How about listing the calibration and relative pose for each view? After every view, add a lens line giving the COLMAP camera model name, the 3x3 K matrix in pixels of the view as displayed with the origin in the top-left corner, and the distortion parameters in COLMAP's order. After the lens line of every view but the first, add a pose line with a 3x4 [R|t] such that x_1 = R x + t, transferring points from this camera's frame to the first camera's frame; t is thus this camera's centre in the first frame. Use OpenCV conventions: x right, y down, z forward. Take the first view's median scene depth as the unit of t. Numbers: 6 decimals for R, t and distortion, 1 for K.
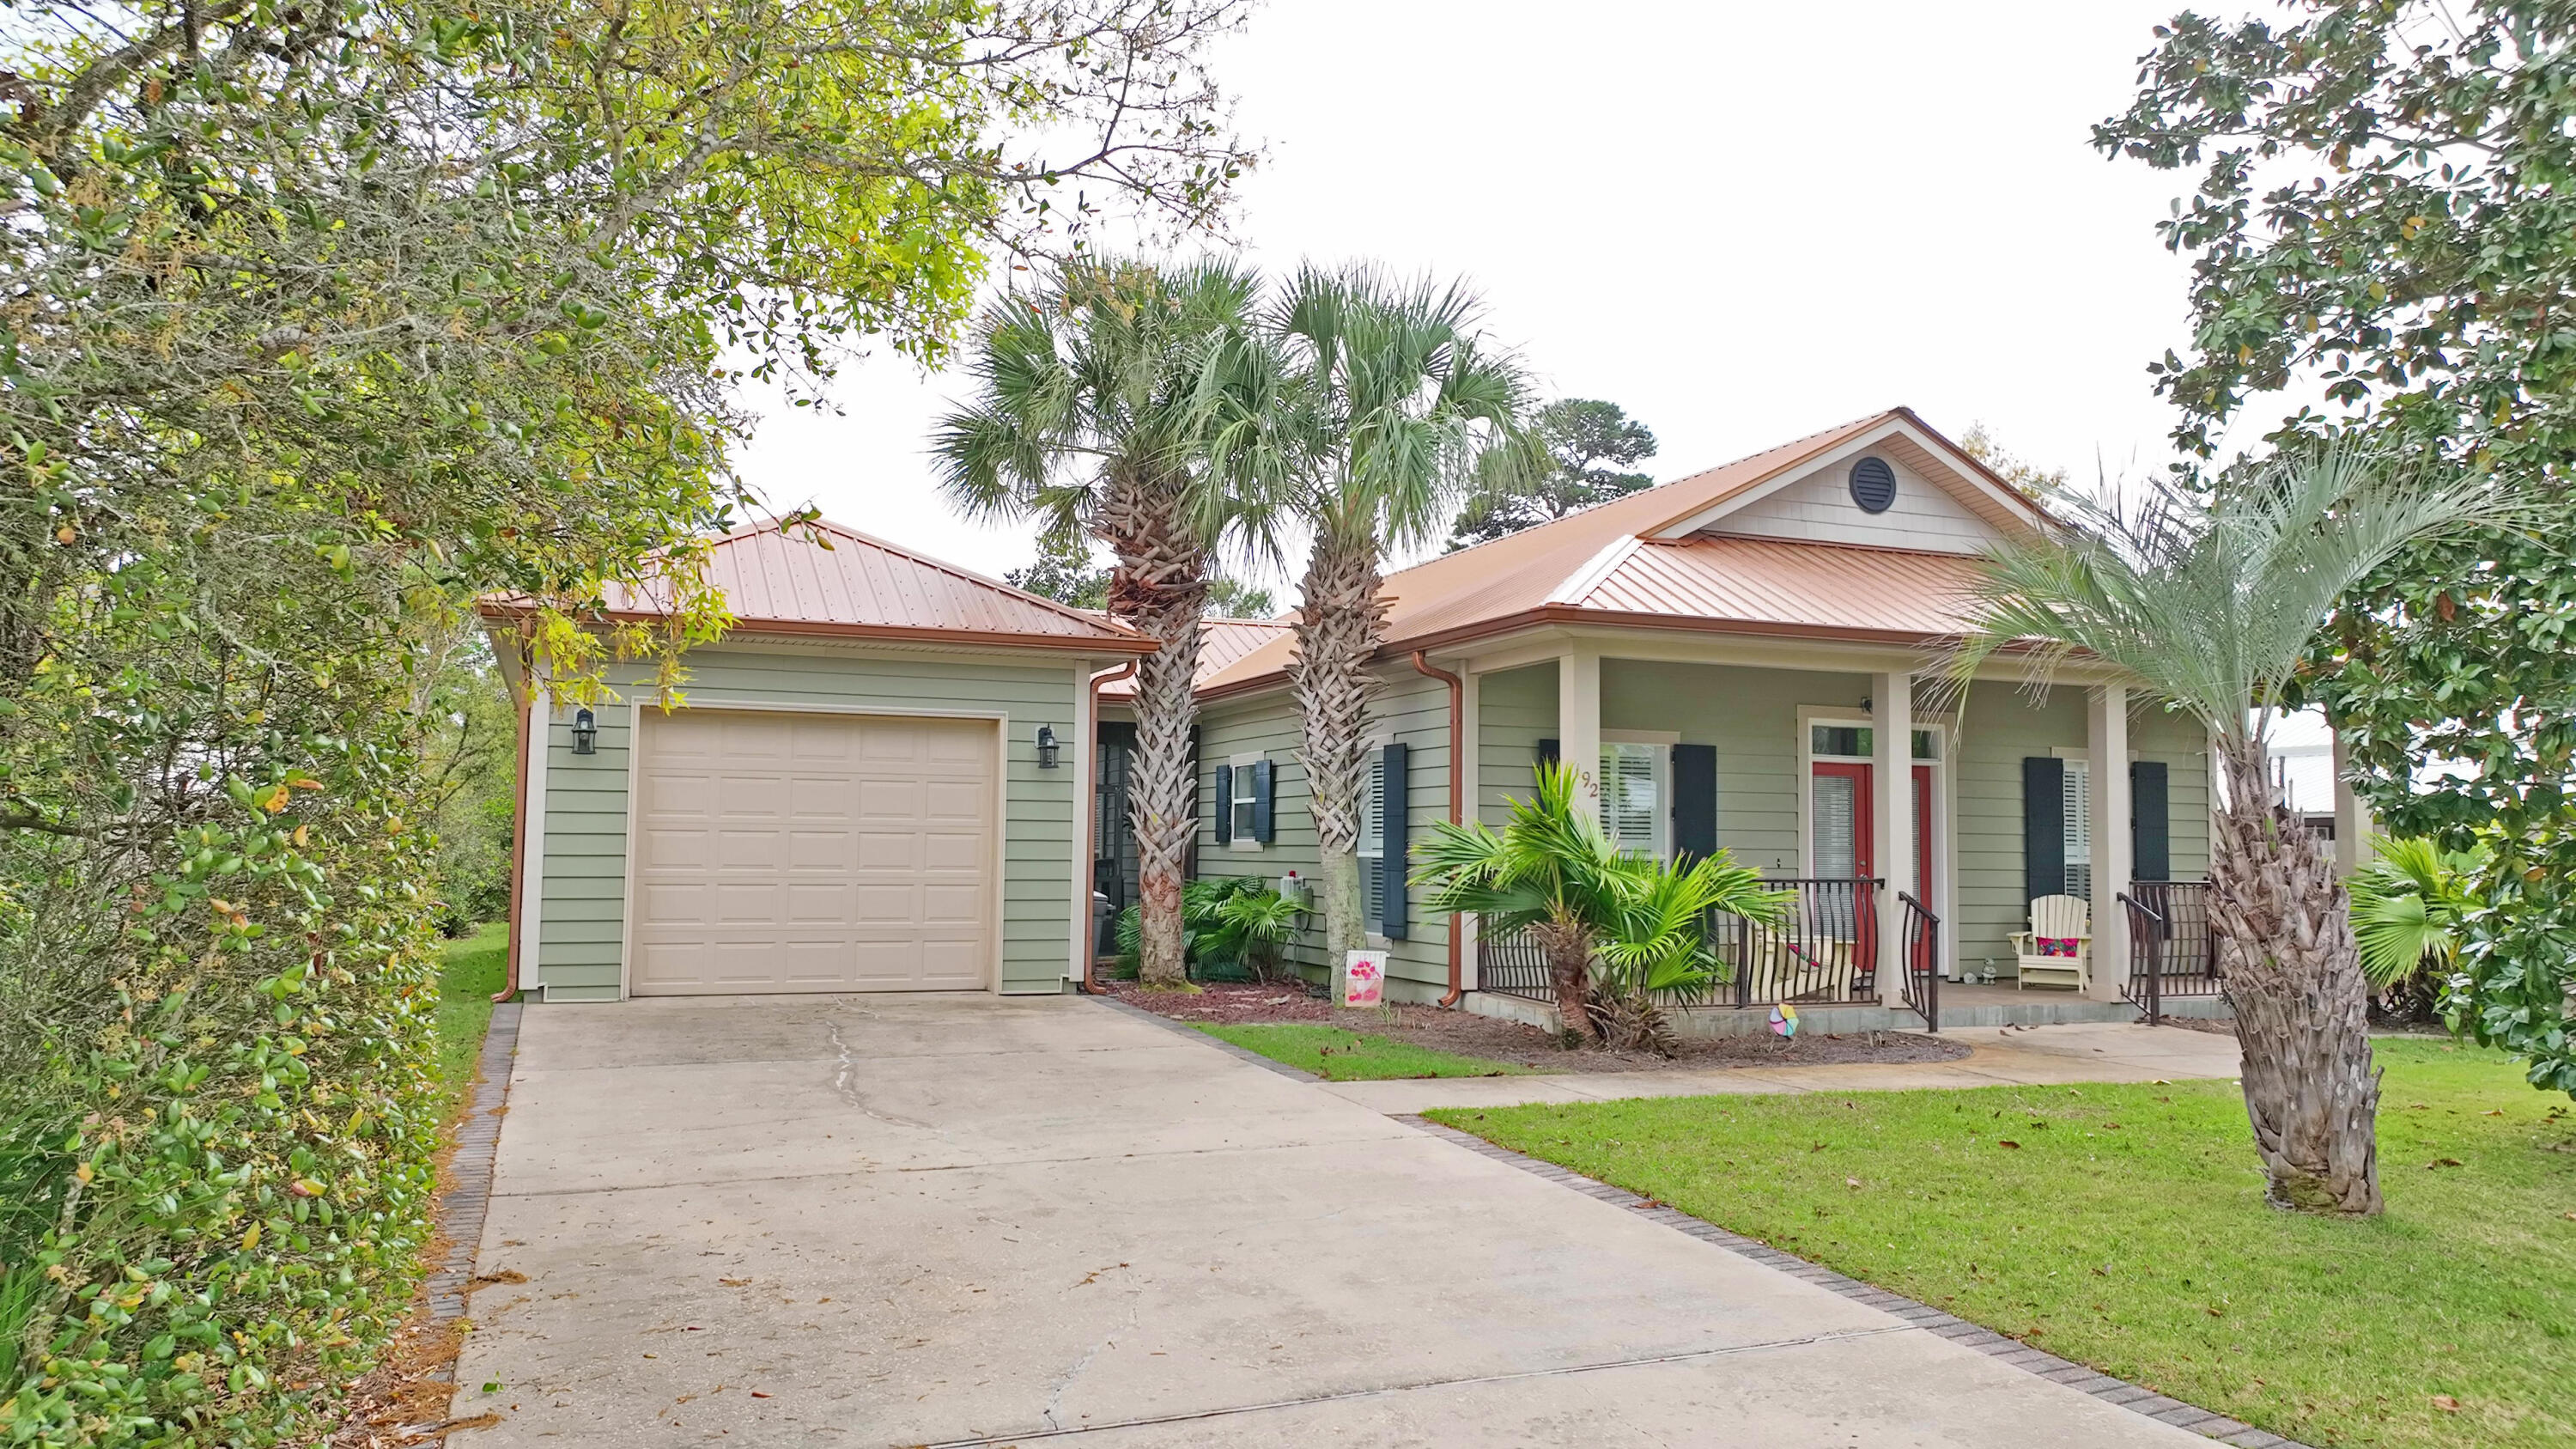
lens RADIAL K [[1823.8, 0, 1288.0], [0, 1823.8, 724.5], [0, 0, 1]] dist [0.003383, 0.000641]
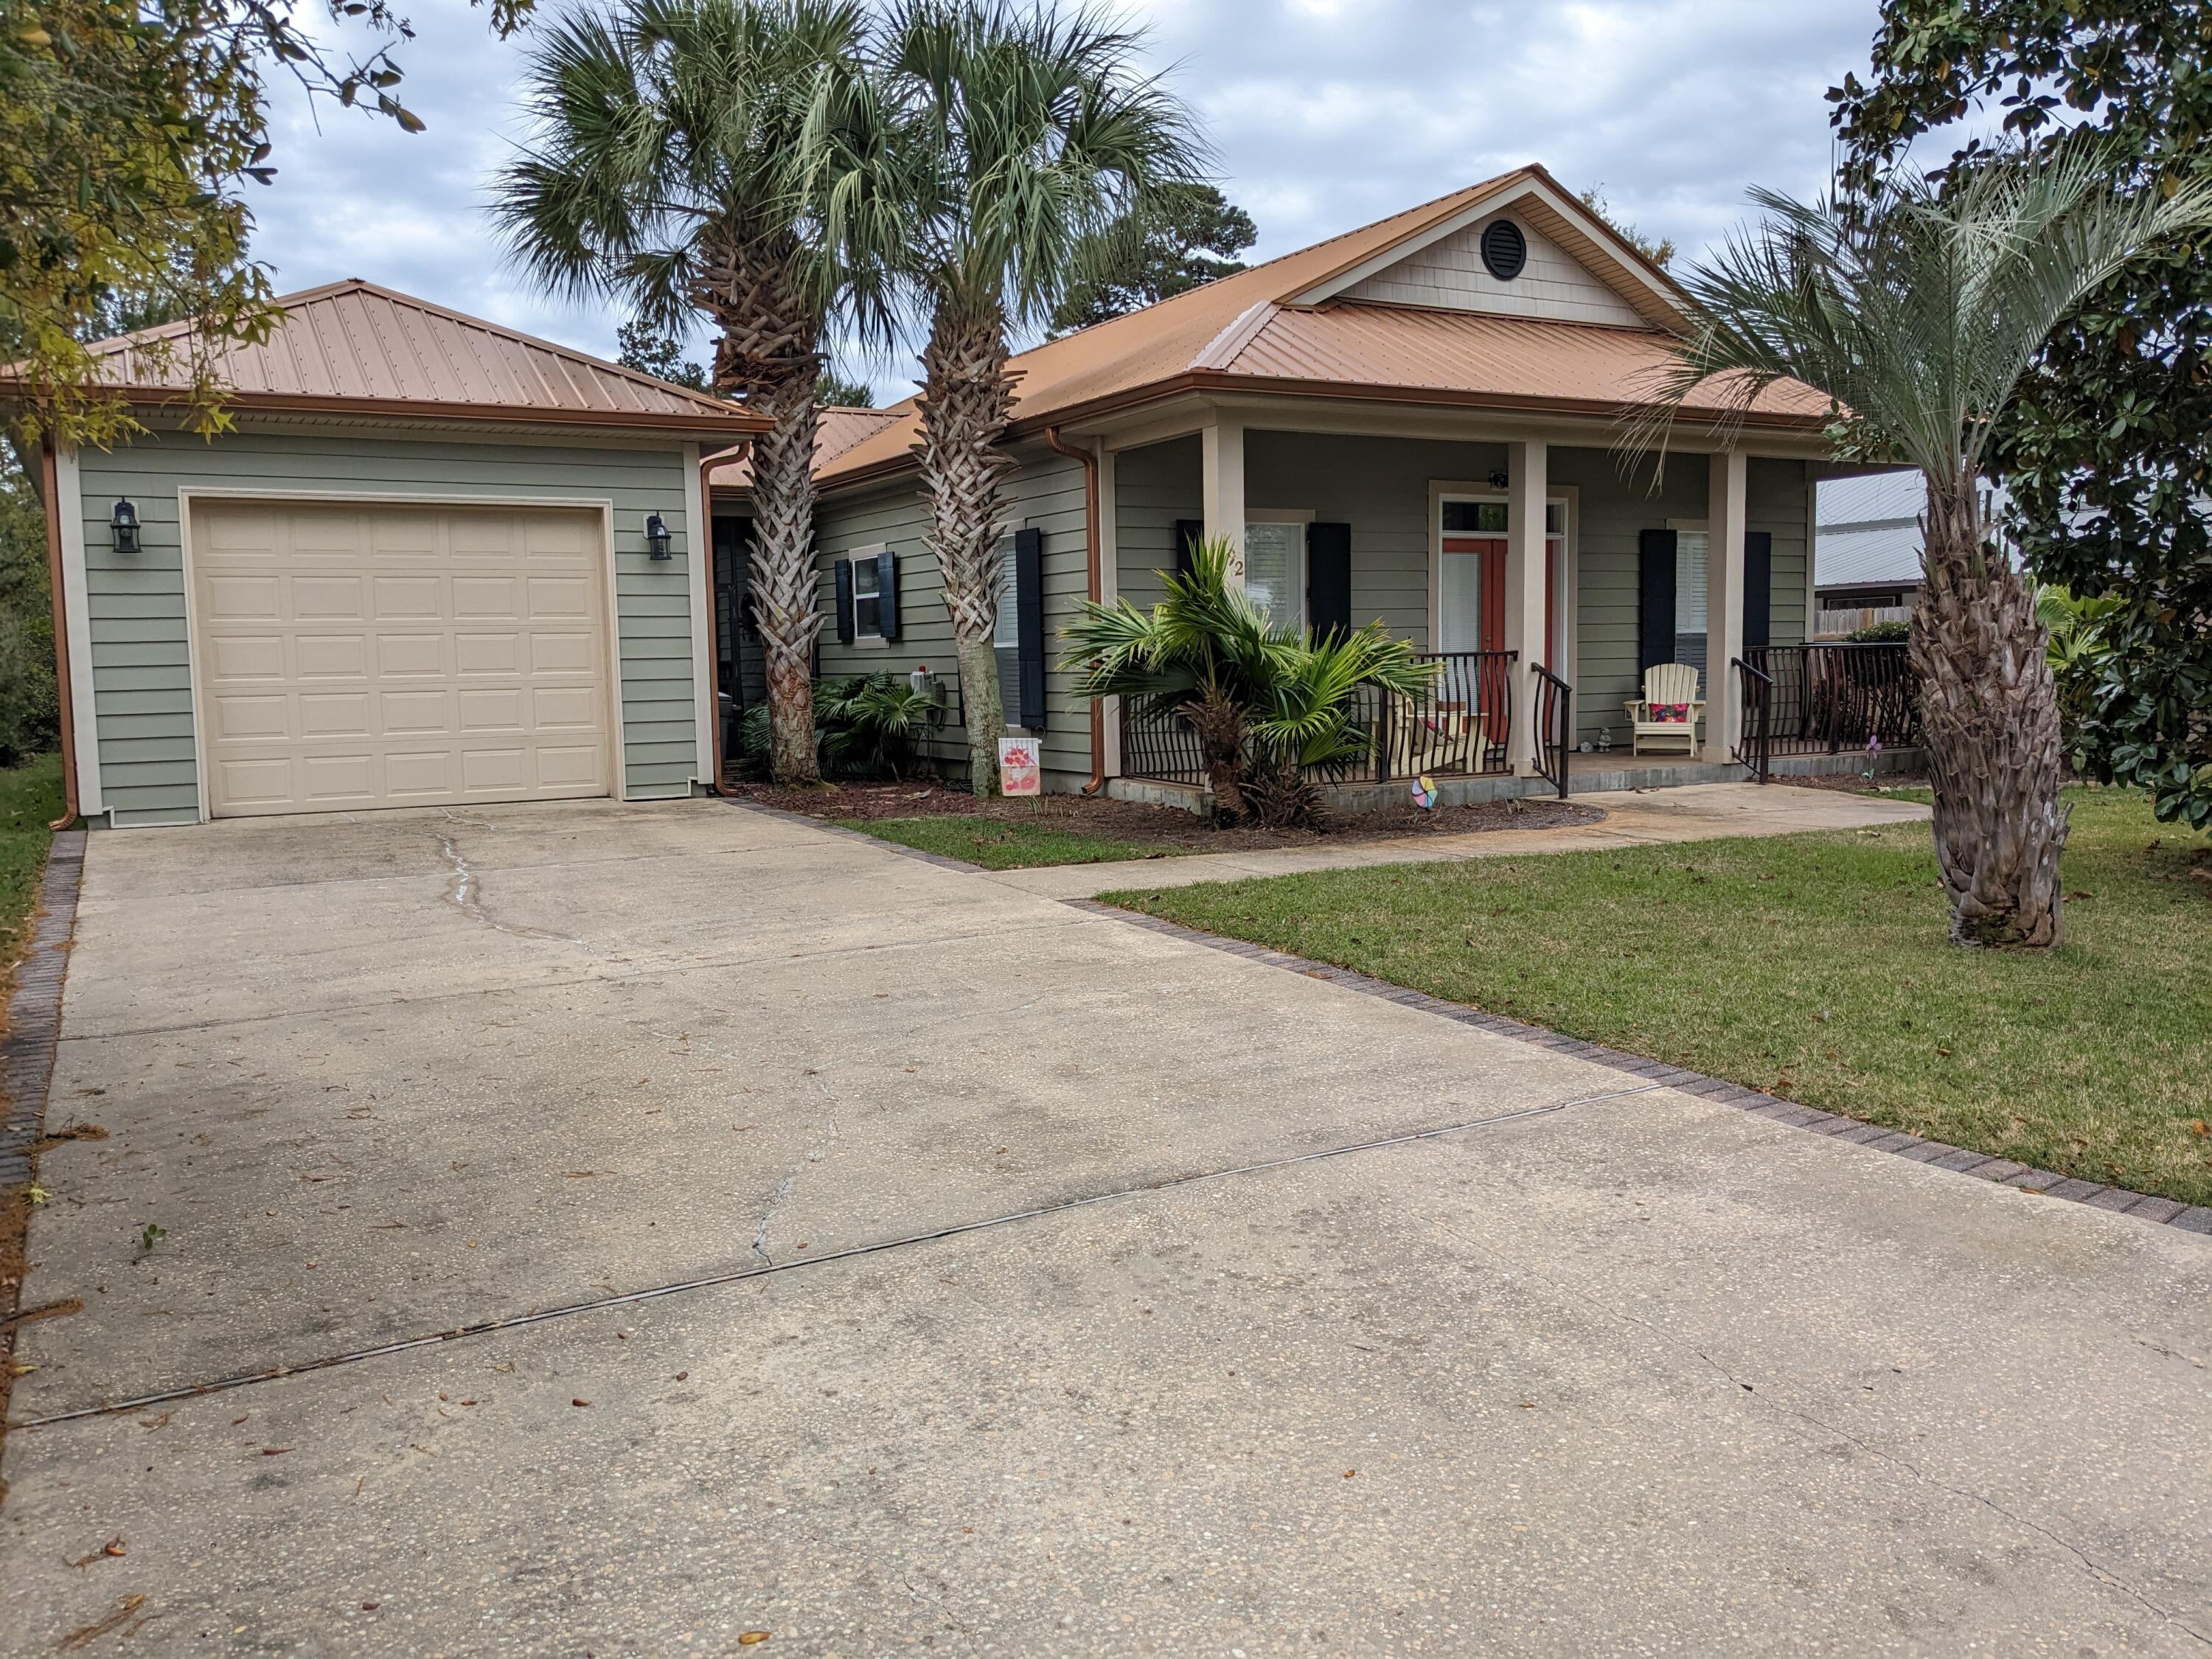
lens RADIAL K [[1698.0, 0, 1106.0], [0, 1698.0, 829.5], [0, 0, 1]] dist [0.065615, -0.110961]
pose [[0.990153, -0.043186, 0.133162, -0.029820], [0.020836, 0.986095, 0.164872, 0.022193], [-0.138430, -0.160474, 0.977285, 0.094410]]
